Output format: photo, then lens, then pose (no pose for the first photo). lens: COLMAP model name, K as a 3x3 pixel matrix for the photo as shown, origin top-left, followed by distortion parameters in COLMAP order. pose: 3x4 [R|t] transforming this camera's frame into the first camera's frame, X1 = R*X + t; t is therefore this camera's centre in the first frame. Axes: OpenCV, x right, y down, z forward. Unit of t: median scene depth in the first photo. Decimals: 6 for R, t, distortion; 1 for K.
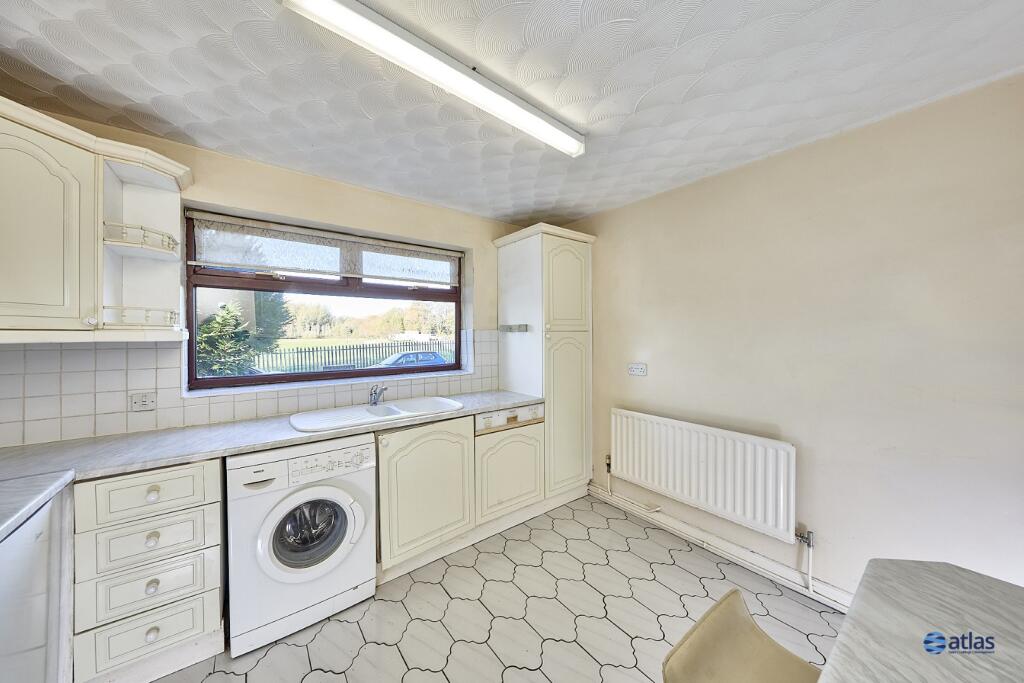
lens RADIAL K [[353.7, 0, 512.4], [0, 353.7, 336.3], [0, 0, 1]] dist [0.000945, -0.000183]
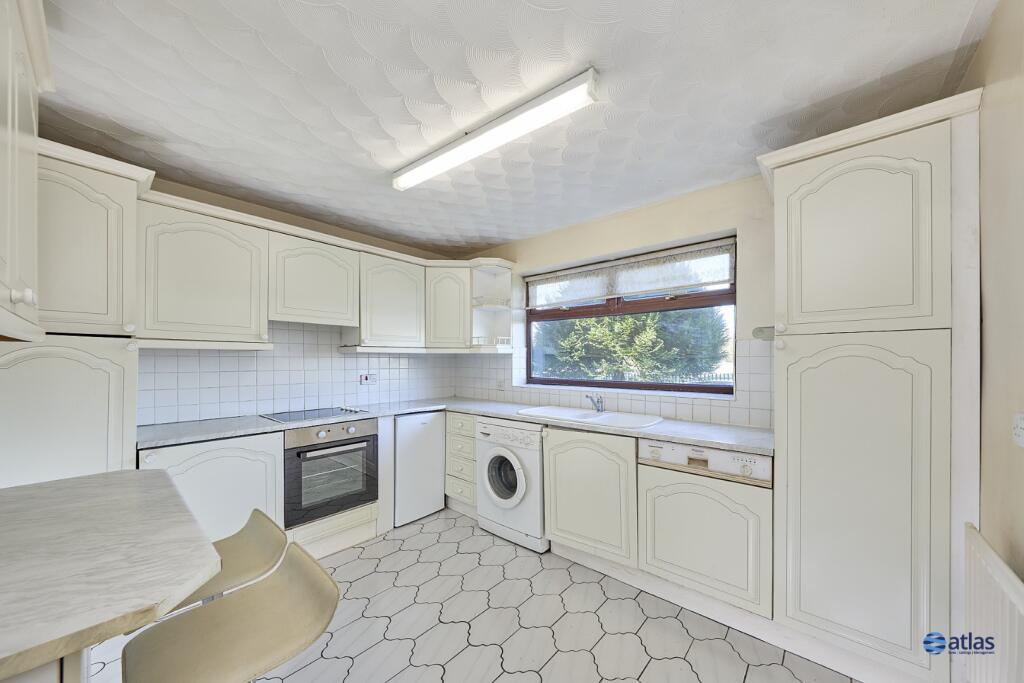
lens RADIAL K [[353.7, 0, 511.3], [0, 353.7, 358.7], [0, 0, 1]] dist [0.000945, -0.000183]
pose [[0.202706, 0.008382, -0.979204, 0.686108], [0.002152, 0.999957, 0.009005, 0.019418], [0.979237, -0.003933, 0.202679, 0.531223]]
